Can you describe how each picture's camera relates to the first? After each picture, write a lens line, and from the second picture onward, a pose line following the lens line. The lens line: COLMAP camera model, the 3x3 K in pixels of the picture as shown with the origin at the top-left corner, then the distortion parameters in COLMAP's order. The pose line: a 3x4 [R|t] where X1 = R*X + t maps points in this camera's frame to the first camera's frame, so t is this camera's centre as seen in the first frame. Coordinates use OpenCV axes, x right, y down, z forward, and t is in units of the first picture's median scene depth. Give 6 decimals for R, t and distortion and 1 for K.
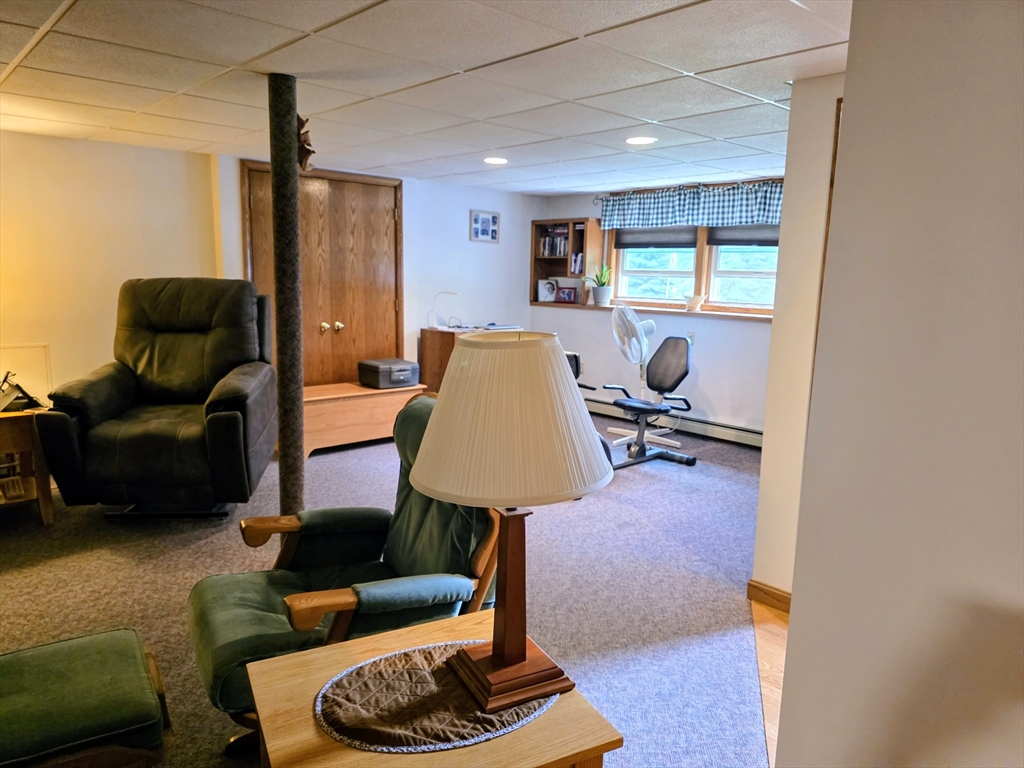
lens RADIAL K [[700.4, 0, 512.0], [0, 700.4, 384.0], [0, 0, 1]] dist [0.003368, 0.000906]
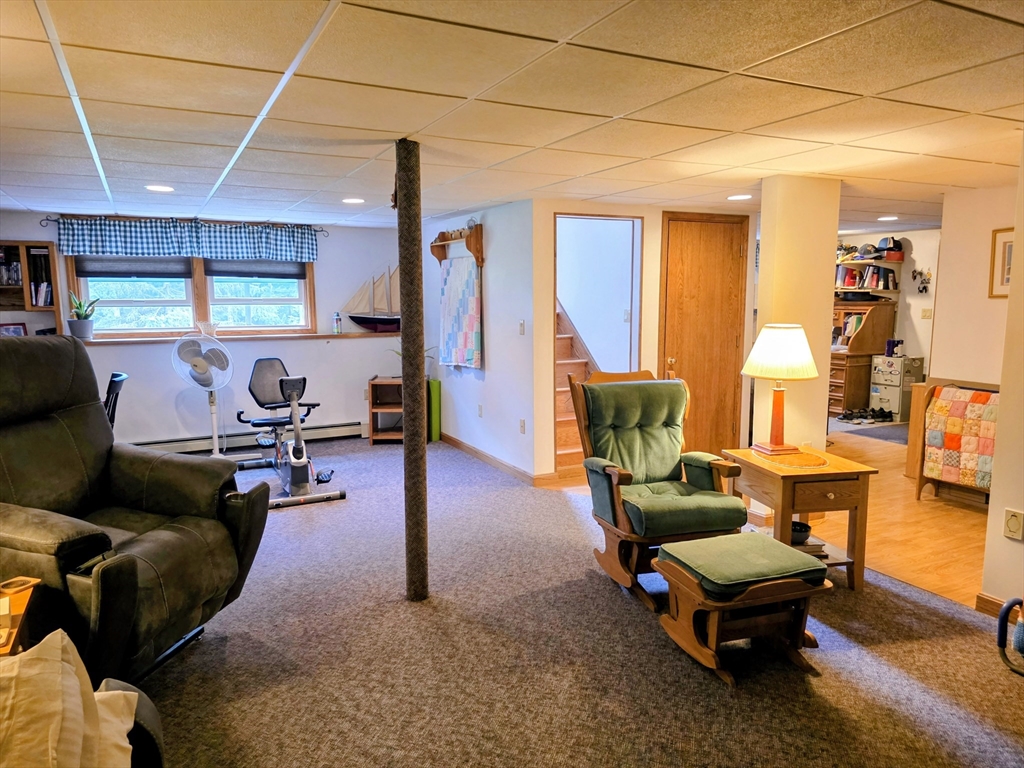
lens RADIAL K [[700.4, 0, 512.0], [0, 700.4, 384.0], [0, 0, 1]] dist [0.003368, 0.000906]
pose [[0.264081, -0.144486, 0.953617, -0.653064], [0.165822, 0.980795, 0.102683, -0.066818], [-0.950139, 0.131014, 0.282969, 0.266702]]
